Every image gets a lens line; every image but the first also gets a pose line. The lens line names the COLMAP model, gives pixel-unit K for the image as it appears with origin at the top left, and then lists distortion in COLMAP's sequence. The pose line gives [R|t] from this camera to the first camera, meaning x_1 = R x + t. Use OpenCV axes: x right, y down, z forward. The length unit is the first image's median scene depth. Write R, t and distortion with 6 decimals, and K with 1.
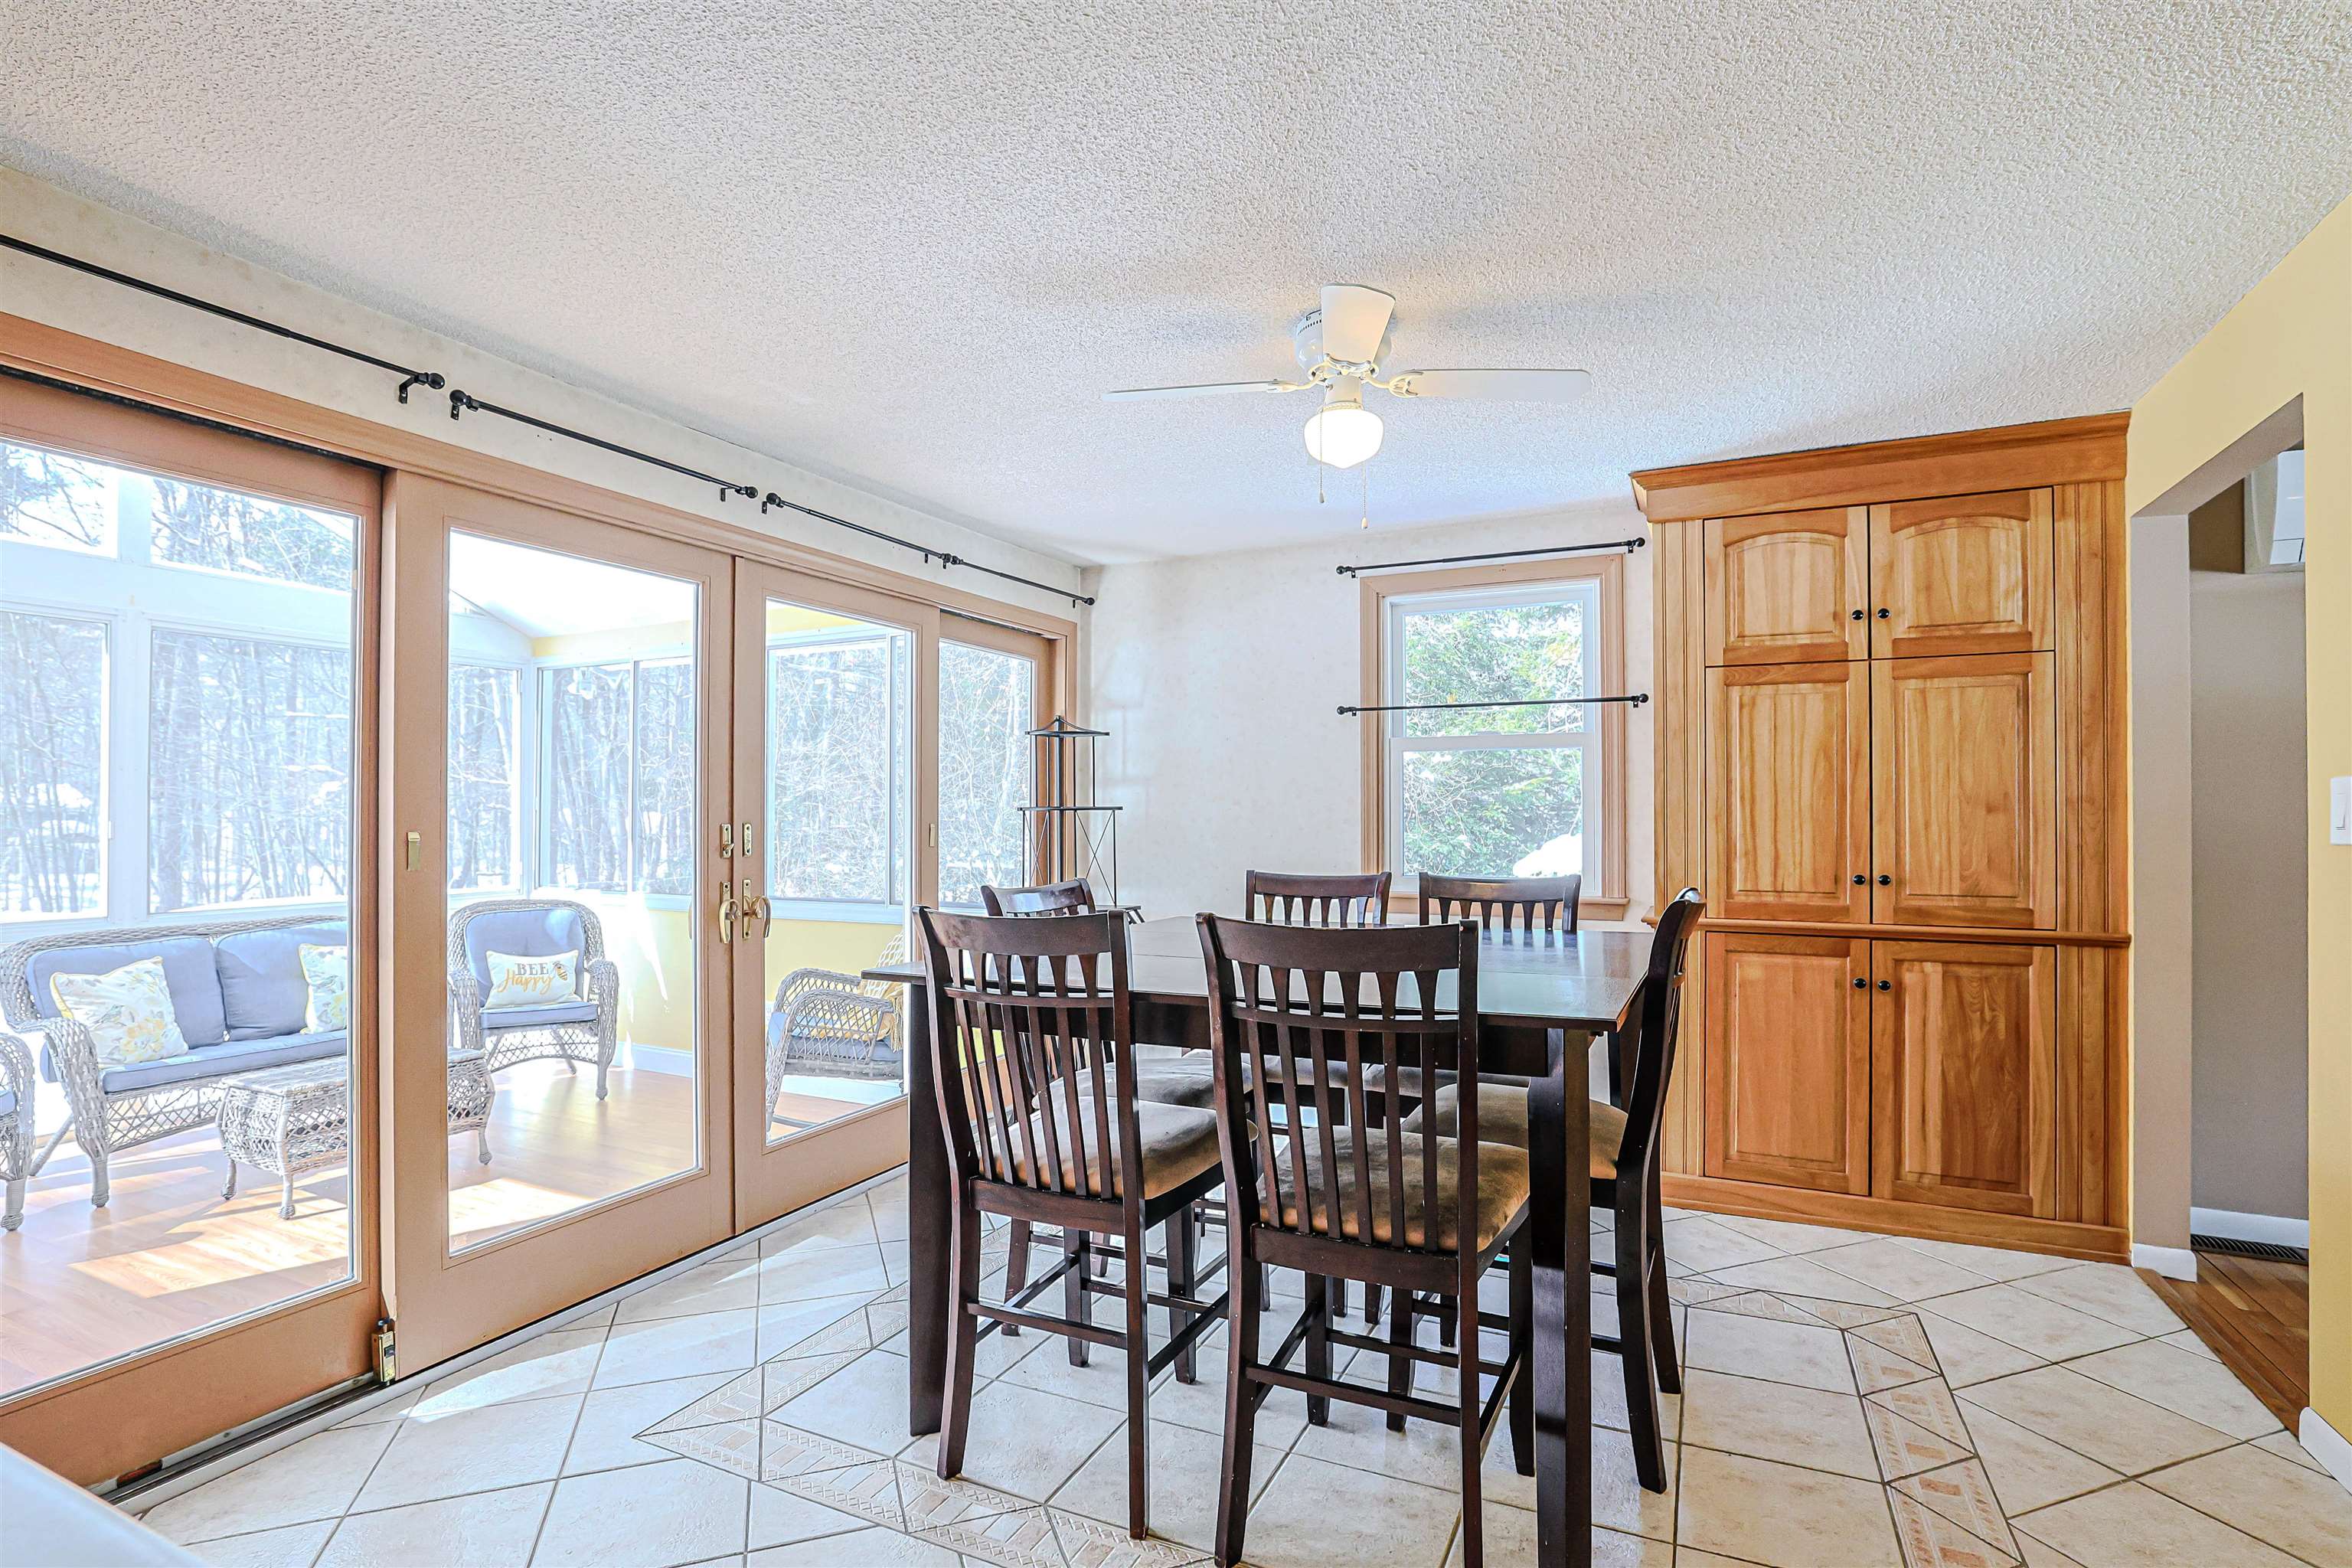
lens RADIAL K [[1100.6, 0, 1187.0], [0, 1100.6, 791.1], [0, 0, 1]] dist [-0.030569, 0.004059]
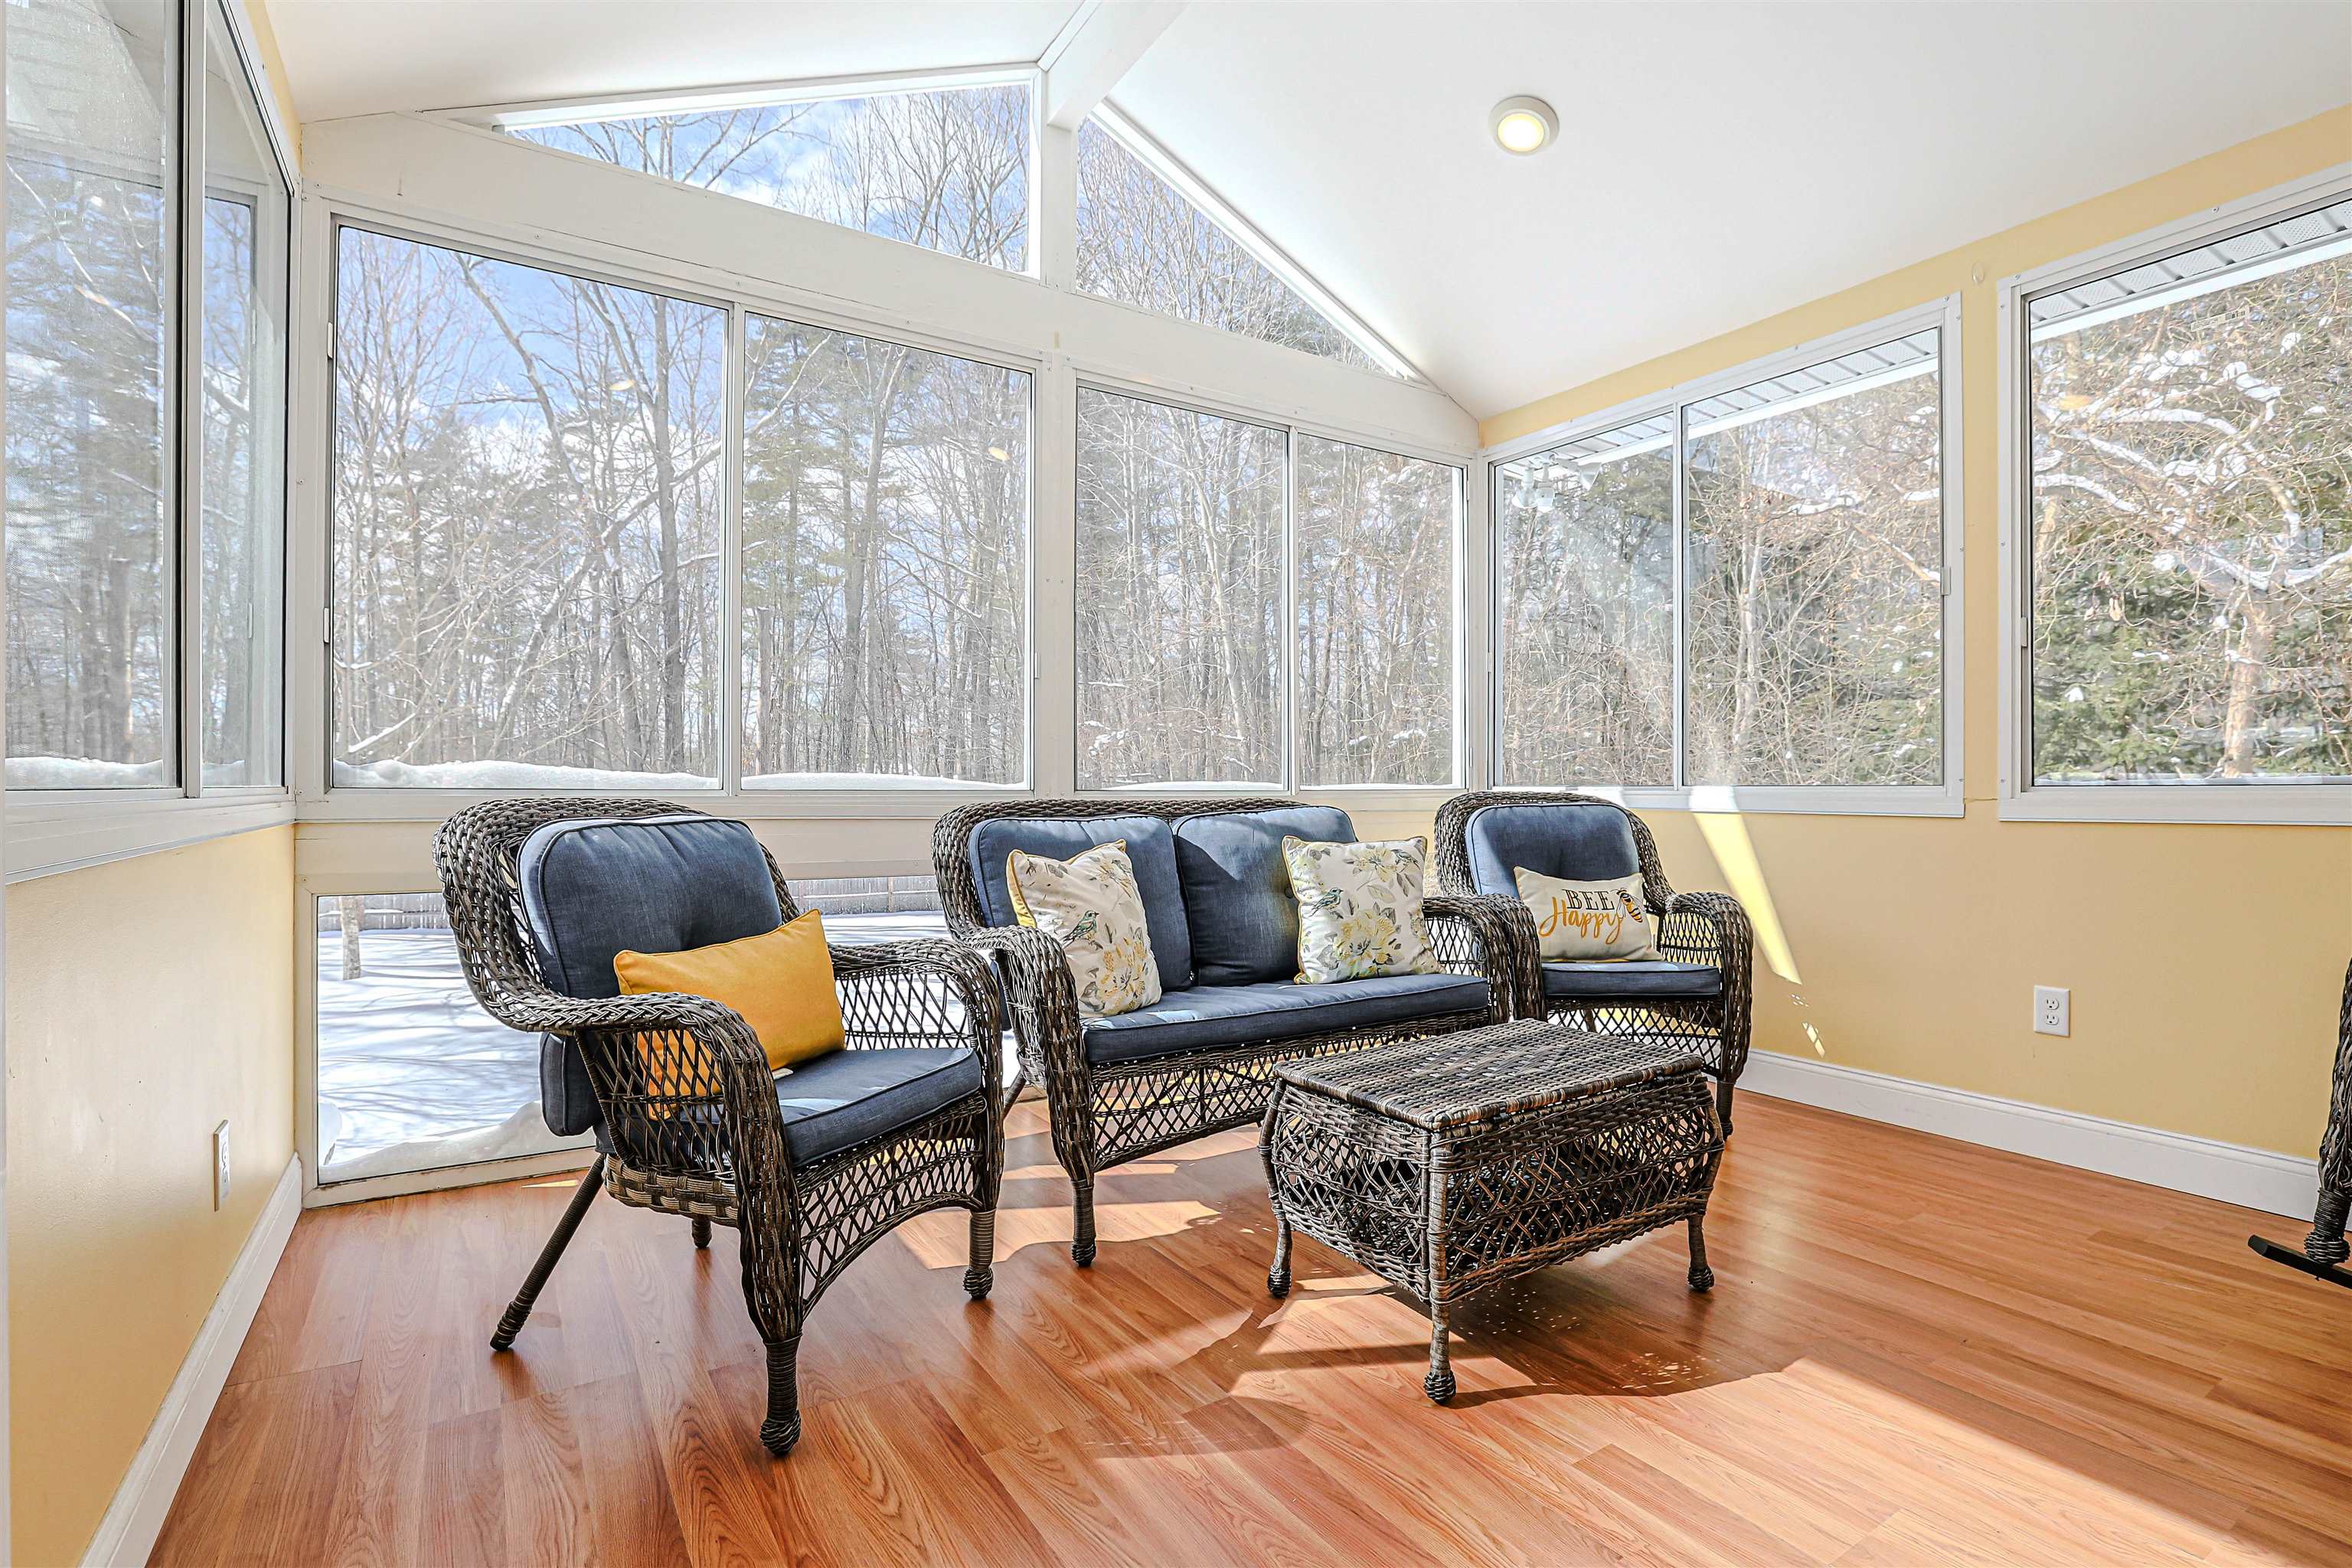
lens RADIAL K [[1100.6, 0, 1173.5], [0, 1100.6, 796.5], [0, 0, 1]] dist [-0.030569, 0.004059]
pose [[0.834740, -0.000122, -0.550645, -0.609632], [0.015229, 0.999623, 0.022865, 0.119821], [0.550434, -0.027473, 0.834426, 0.508445]]
